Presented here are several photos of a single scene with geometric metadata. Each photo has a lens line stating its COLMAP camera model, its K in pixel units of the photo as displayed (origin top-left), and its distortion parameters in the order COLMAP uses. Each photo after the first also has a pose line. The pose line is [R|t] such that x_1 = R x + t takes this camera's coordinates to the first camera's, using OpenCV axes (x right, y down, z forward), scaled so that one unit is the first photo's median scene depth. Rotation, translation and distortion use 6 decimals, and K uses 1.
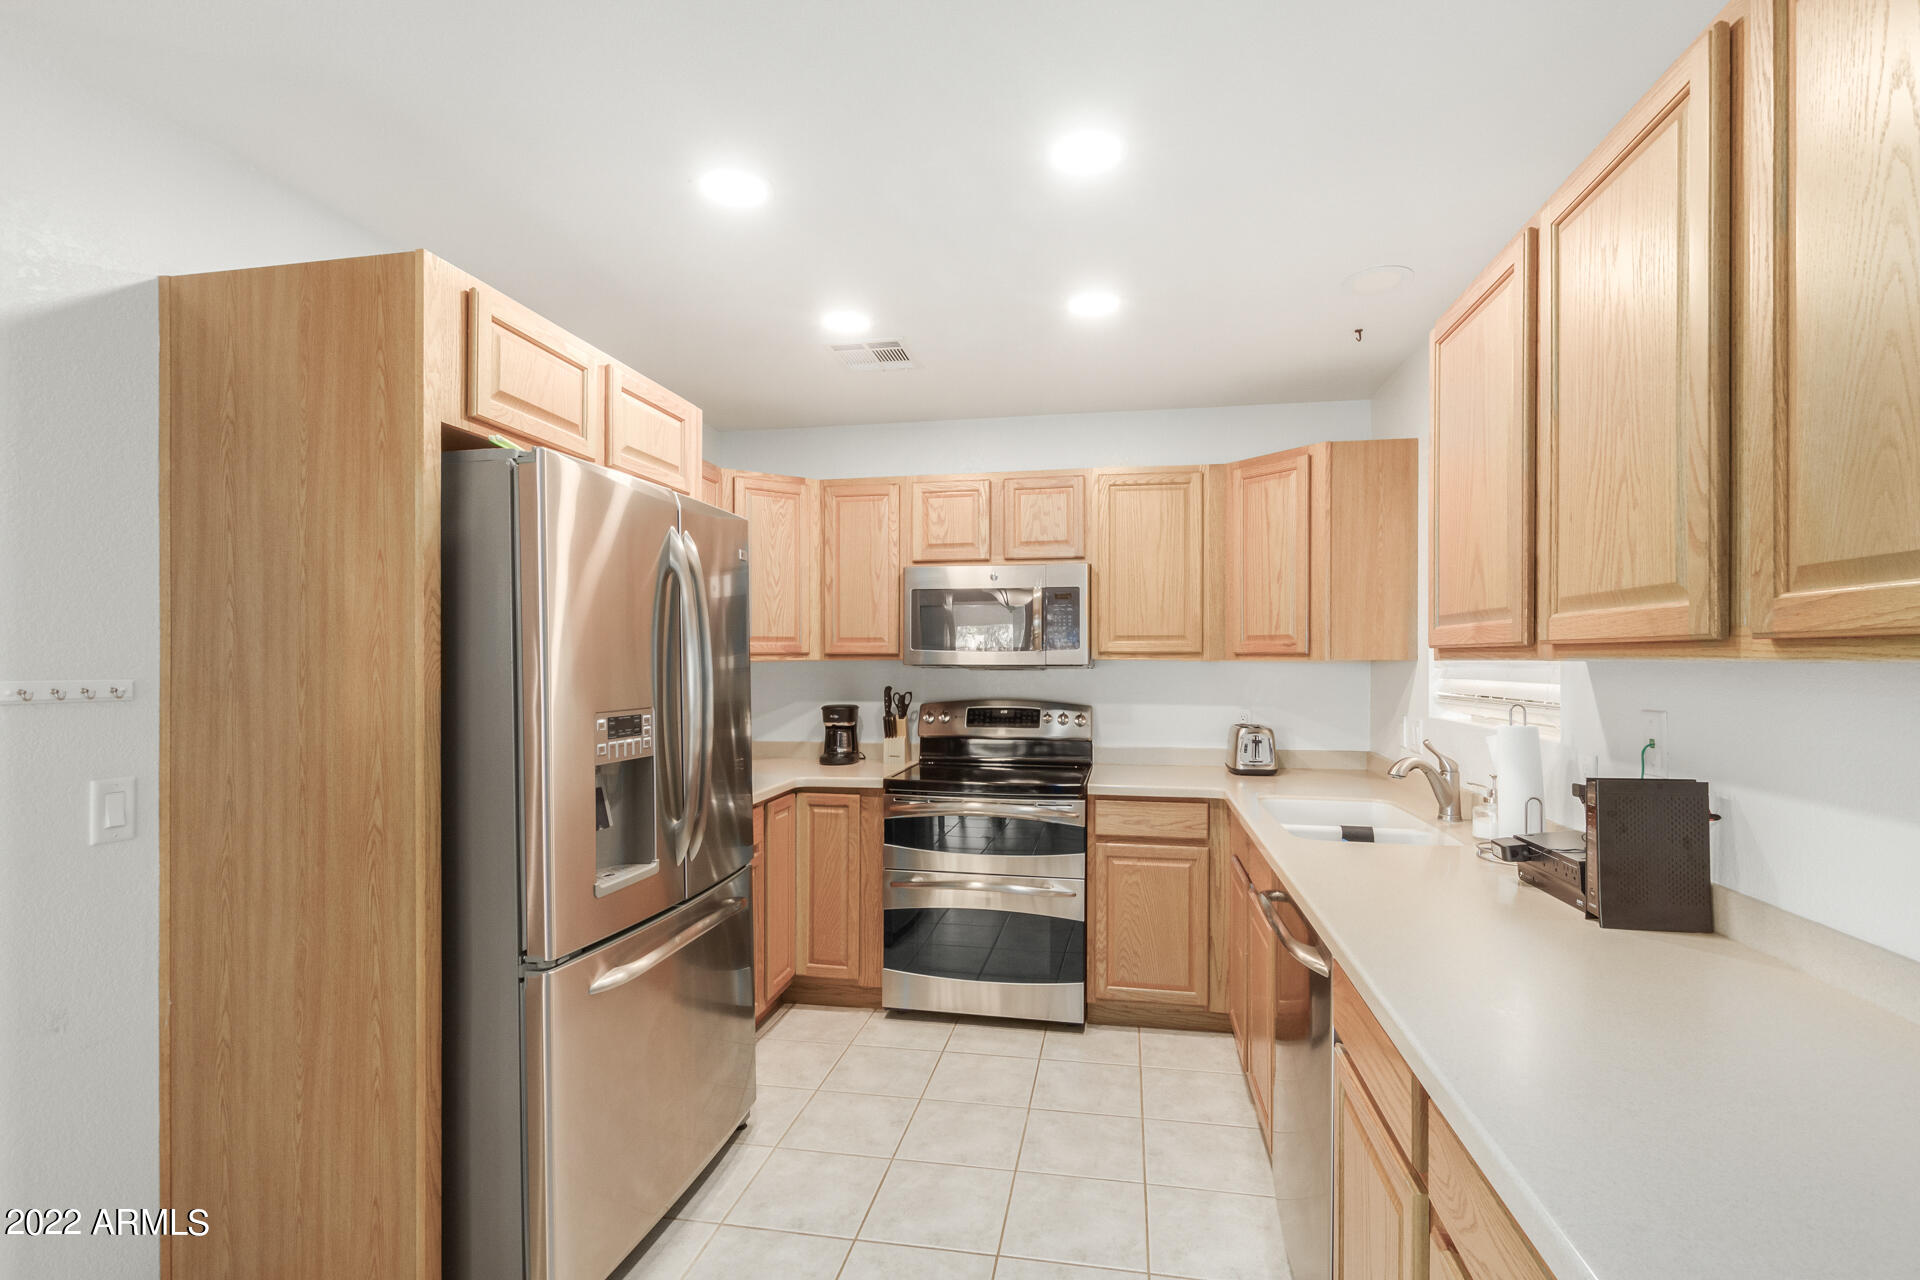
lens RADIAL K [[879.6, 0, 956.2], [0, 879.6, 665.9], [0, 0, 1]] dist [0.002750, -0.000117]
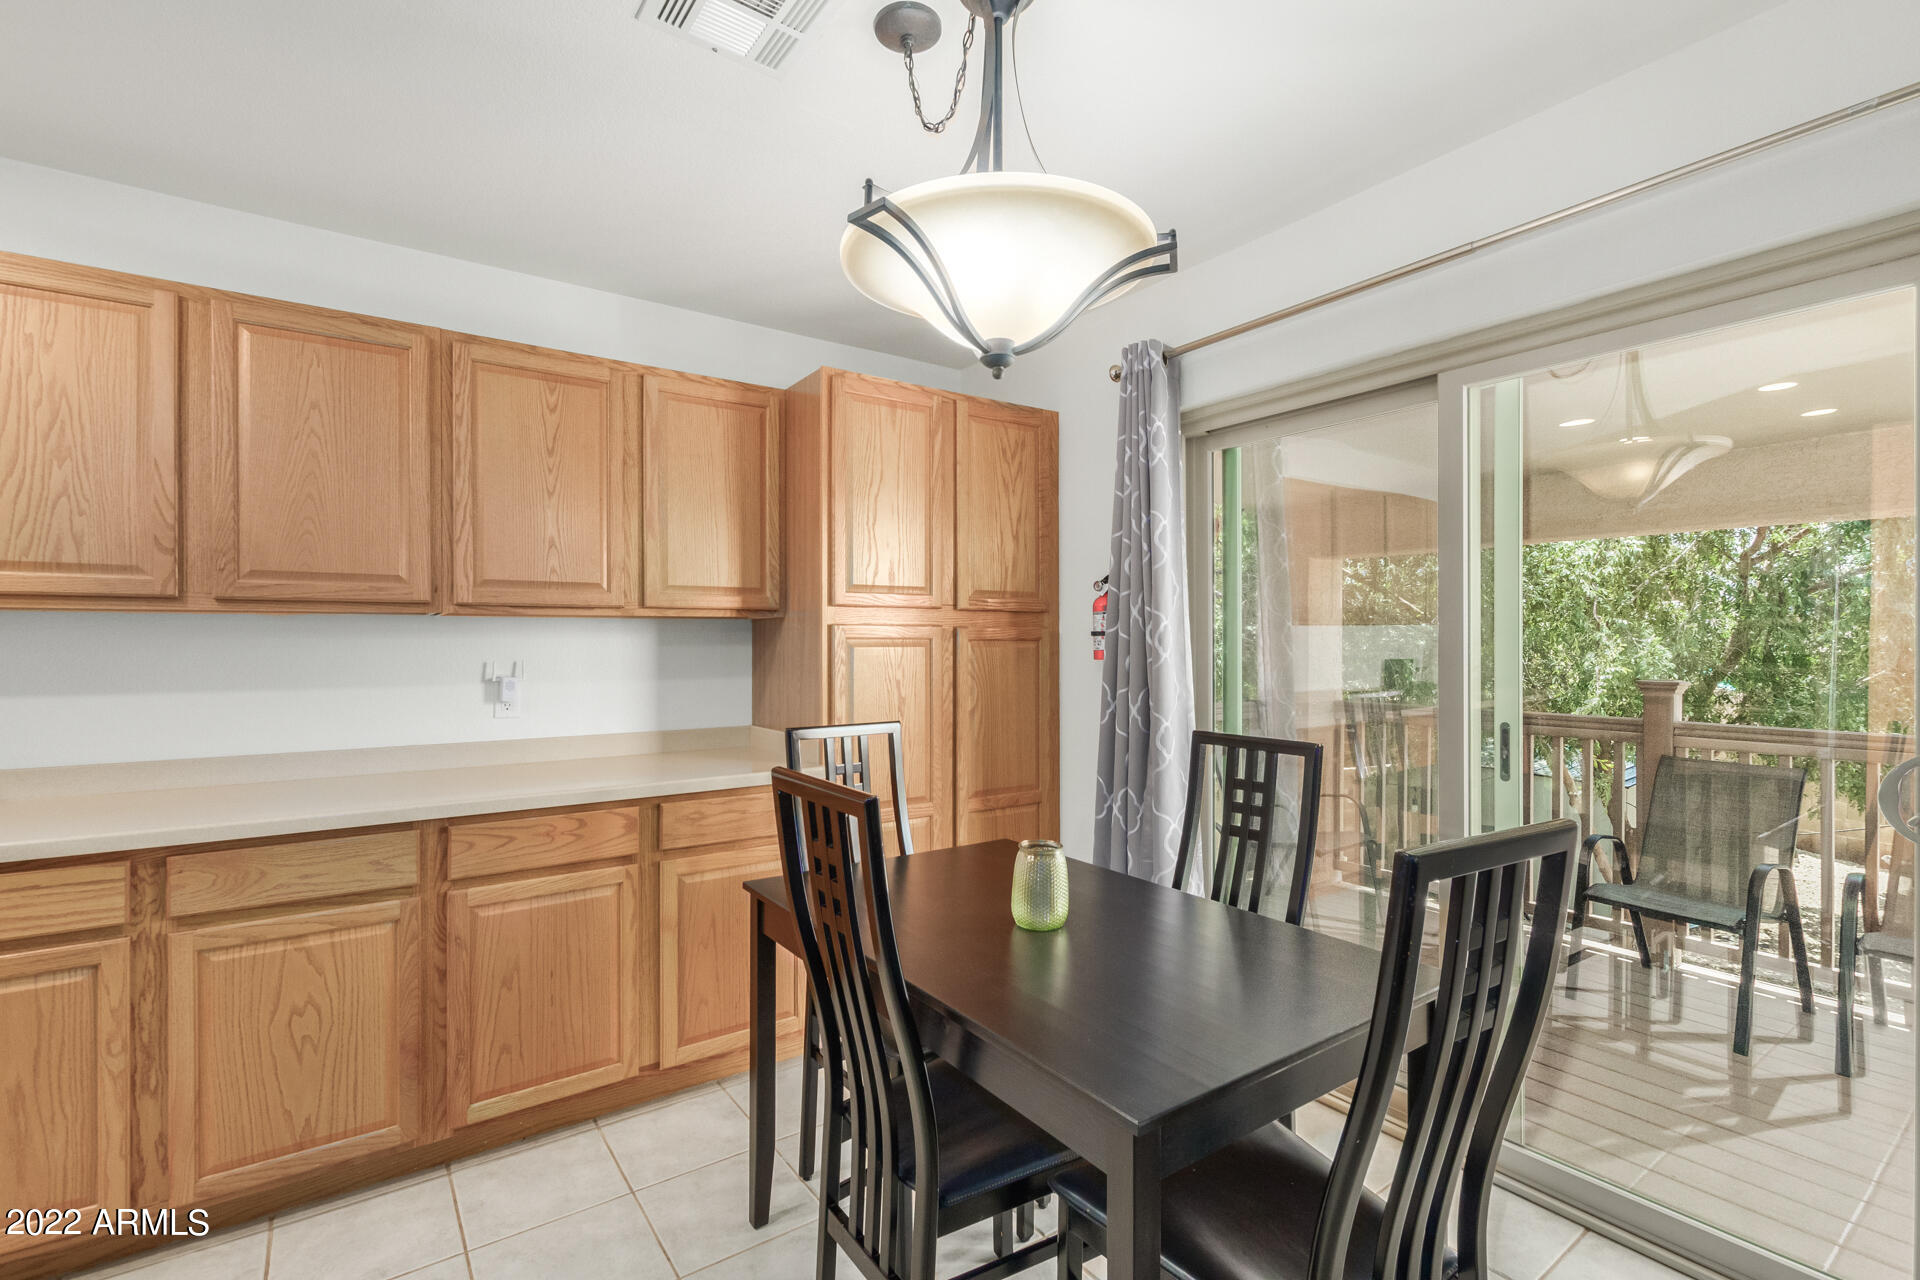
lens RADIAL K [[883.5, 0, 954.9], [0, 883.5, 640.6], [0, 0, 1]] dist [0.006327, -0.000492]
pose [[-0.704225, -0.002886, 0.709971, -0.582673], [0.003981, 0.999960, 0.008013, 0.018456], [-0.709966, 0.008469, -0.704185, 0.373660]]
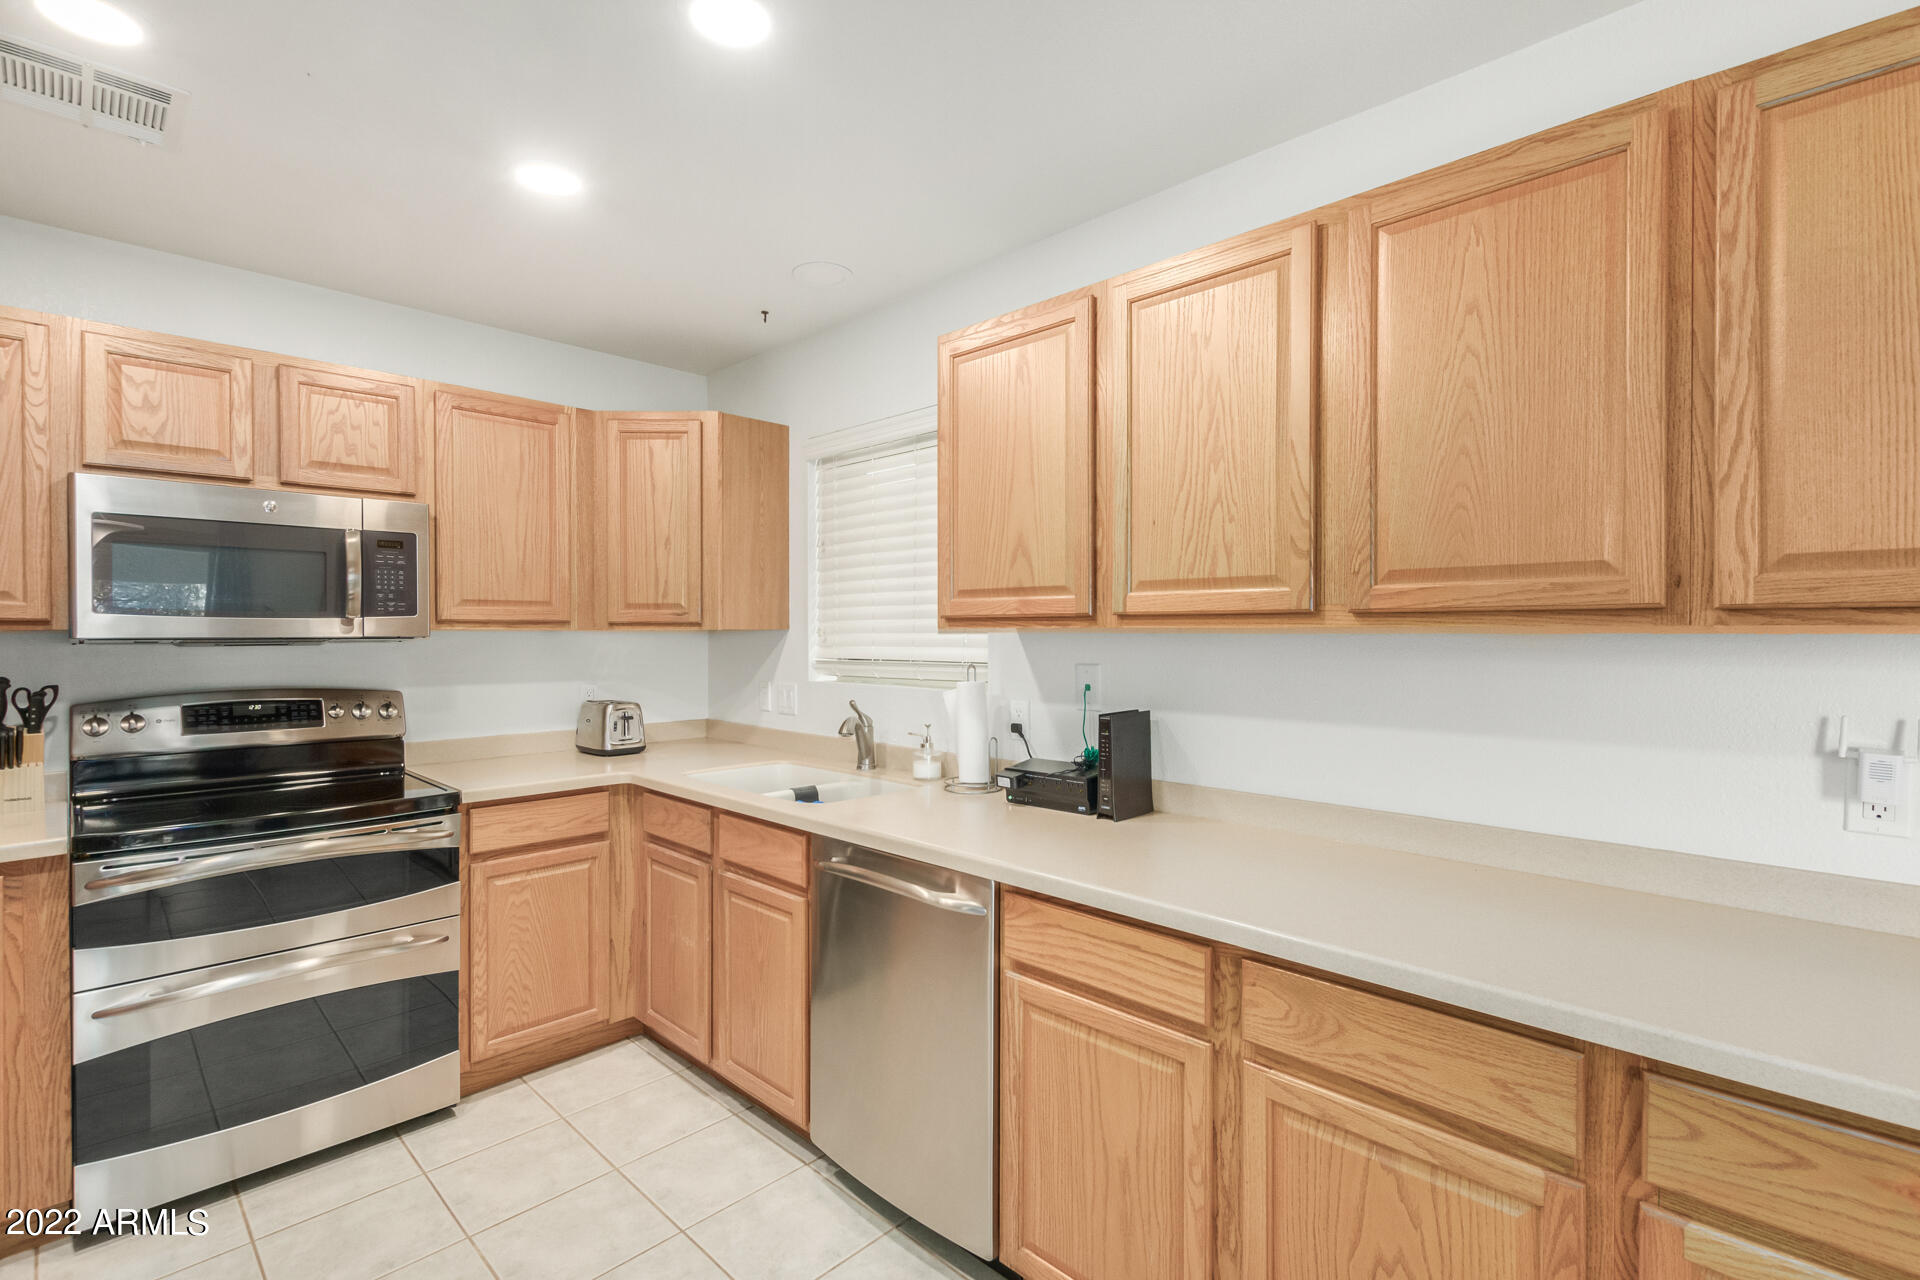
lens RADIAL K [[883.5, 0, 954.9], [0, 883.5, 640.6], [0, 0, 1]] dist [0.006327, -0.000492]
pose [[0.553752, -0.011456, 0.832603, -0.259759], [0.008848, 0.999930, 0.007873, 0.000420], [-0.832635, 0.003007, 0.553814, 0.210700]]
